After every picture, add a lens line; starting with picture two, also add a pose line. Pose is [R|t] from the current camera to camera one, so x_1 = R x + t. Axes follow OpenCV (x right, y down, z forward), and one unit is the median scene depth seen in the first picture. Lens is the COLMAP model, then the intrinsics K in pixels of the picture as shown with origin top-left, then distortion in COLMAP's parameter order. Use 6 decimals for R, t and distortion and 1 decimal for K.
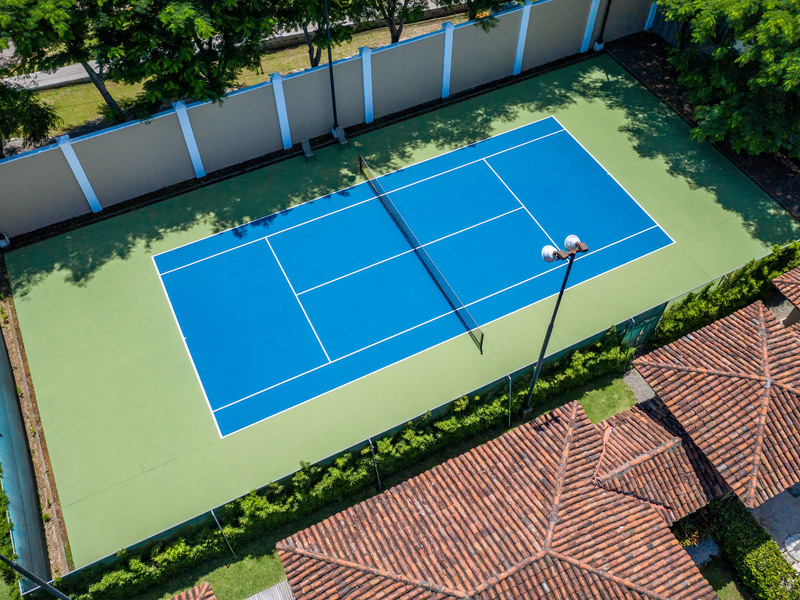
lens RADIAL K [[713.9, 0, 393.5], [0, 713.9, 295.8], [0, 0, 1]] dist [-0.002225, -0.003042]
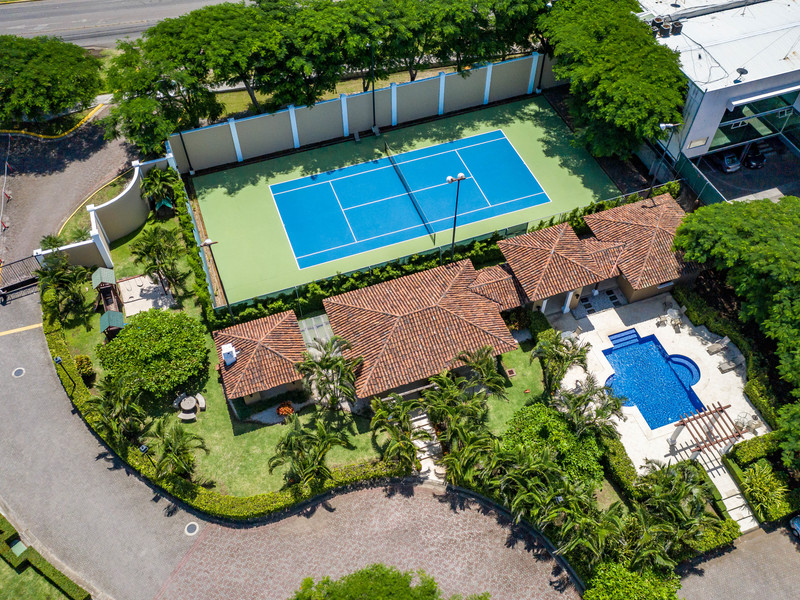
lens RADIAL K [[713.9, 0, 399.5], [0, 713.9, 300.0], [0, 0, 1]] dist [-0.002225, -0.003042]
pose [[0.993762, 0.090087, -0.065735, 0.154226], [-0.091513, 0.995622, -0.019007, 0.248981], [0.063735, 0.024904, 0.997656, -0.846536]]
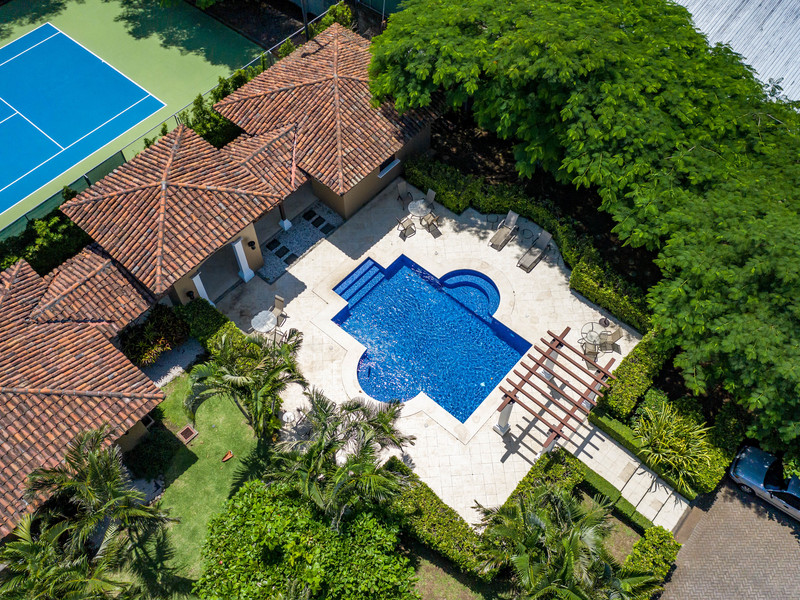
lens RADIAL K [[713.9, 0, 393.8], [0, 713.9, 297.4], [0, 0, 1]] dist [-0.002225, -0.003042]
pose [[0.924298, -0.320122, 0.207835, 0.401804], [0.309558, 0.947302, 0.082413, 0.215672], [-0.223265, -0.011837, 0.974686, -0.112224]]
